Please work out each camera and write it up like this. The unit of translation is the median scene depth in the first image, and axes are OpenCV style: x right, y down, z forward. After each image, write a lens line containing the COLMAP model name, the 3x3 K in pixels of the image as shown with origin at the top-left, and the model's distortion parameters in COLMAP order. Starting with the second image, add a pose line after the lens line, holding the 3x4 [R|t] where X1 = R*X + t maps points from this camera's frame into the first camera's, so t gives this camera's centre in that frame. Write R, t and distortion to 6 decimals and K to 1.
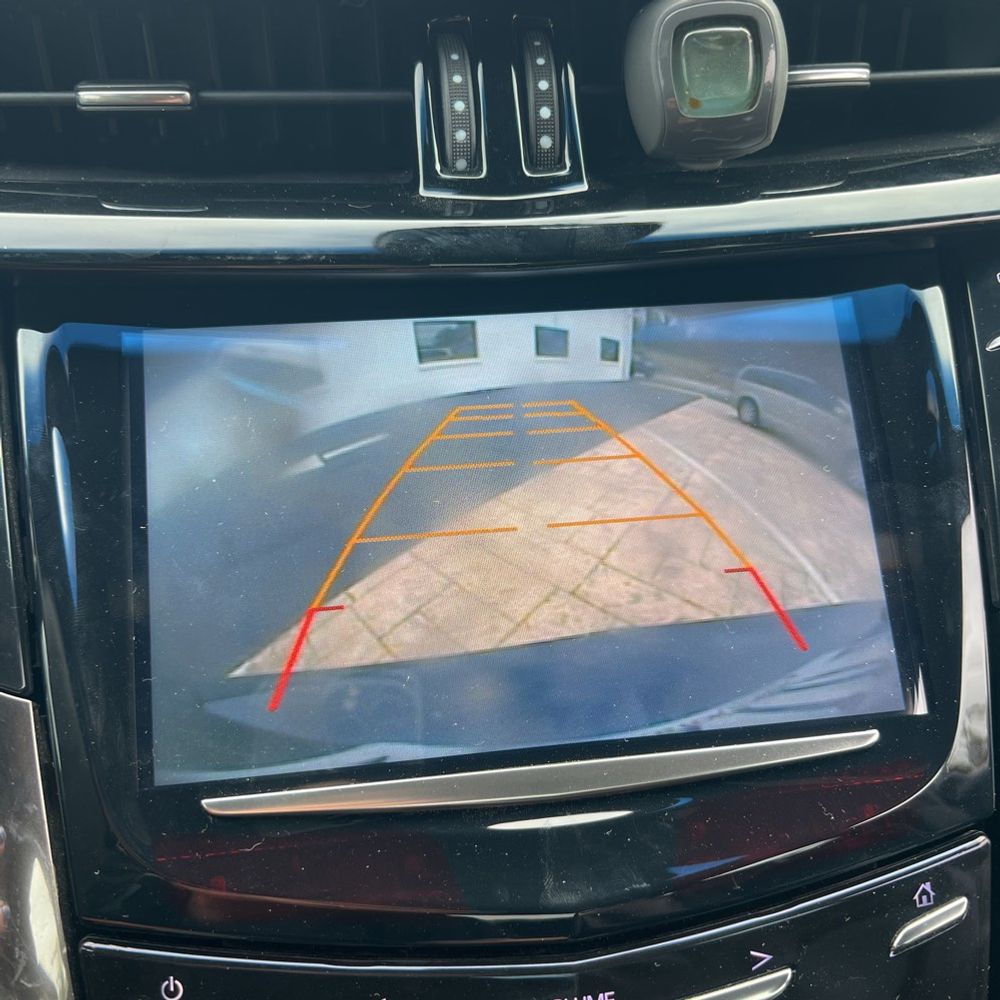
lens RADIAL K [[1006.5, 0, 501.7], [0, 1006.5, 499.4], [0, 0, 1]] dist [-0.007147, 0.000000]
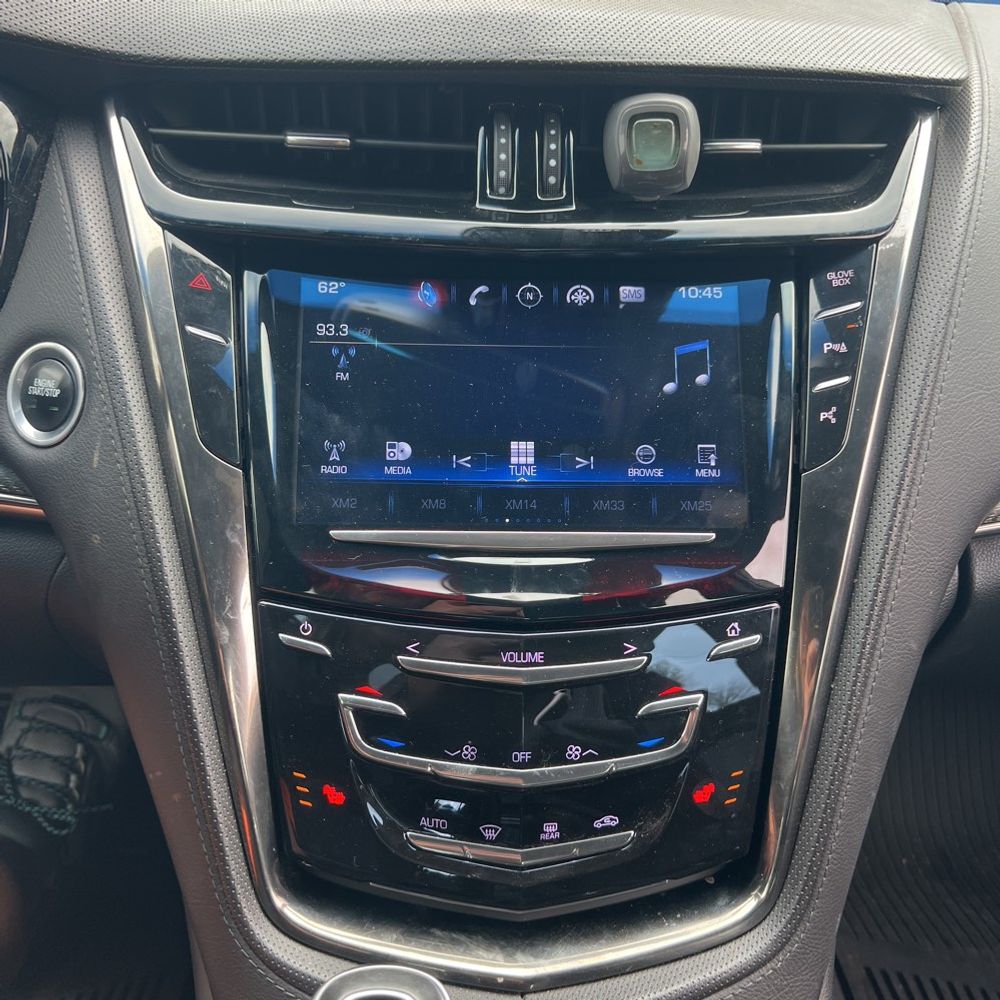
lens RADIAL K [[1006.5, 0, 506.7], [0, 1006.5, 520.3], [0, 0, 1]] dist [-0.007147, 0.000000]
pose [[0.993563, 0.079177, -0.081022, 0.157486], [-0.077728, 0.996756, 0.020892, 0.198112], [0.082413, -0.014460, 0.996493, -0.743161]]
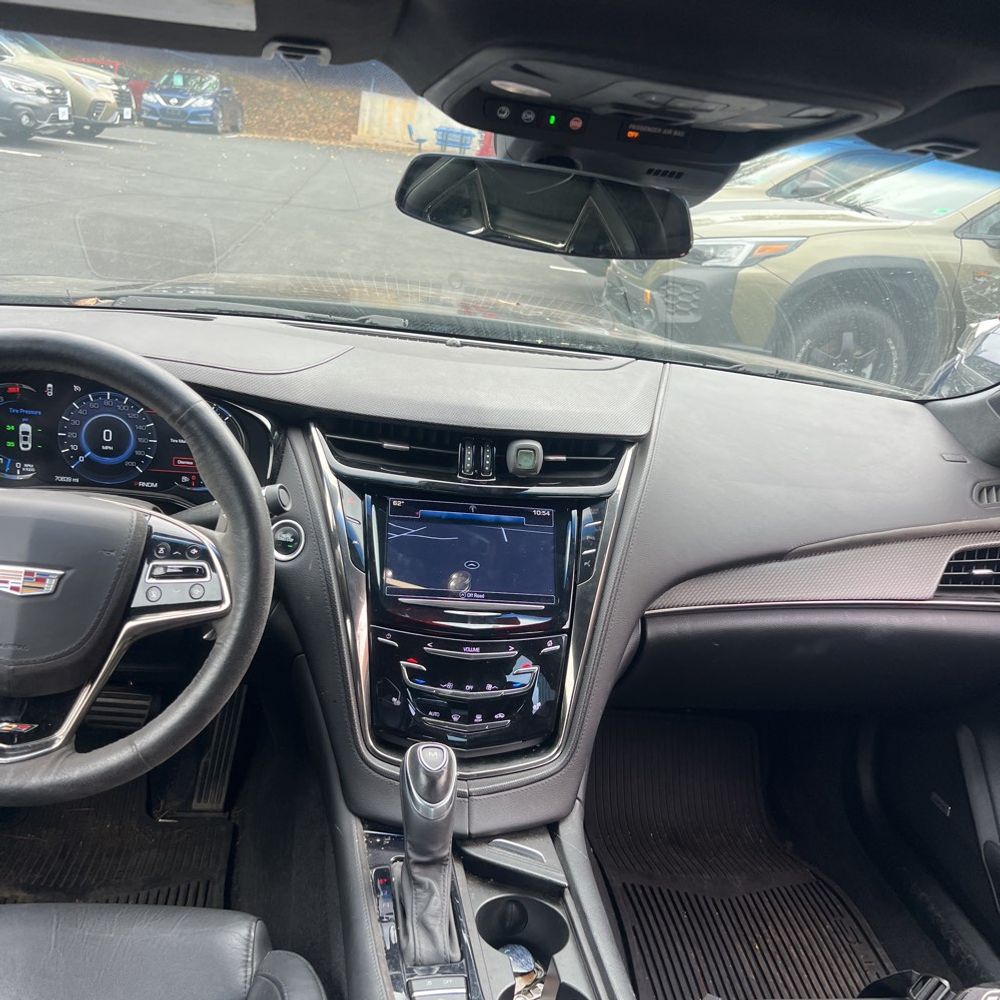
lens RADIAL K [[1006.5, 0, 496.9], [0, 1006.5, 500.7], [0, 0, 1]] dist [-0.007147, 0.000000]
pose [[0.990315, 0.125137, 0.060147, -0.167788], [-0.115932, 0.983663, -0.137719, 0.409462], [-0.076398, 0.129412, 0.988643, -3.518456]]
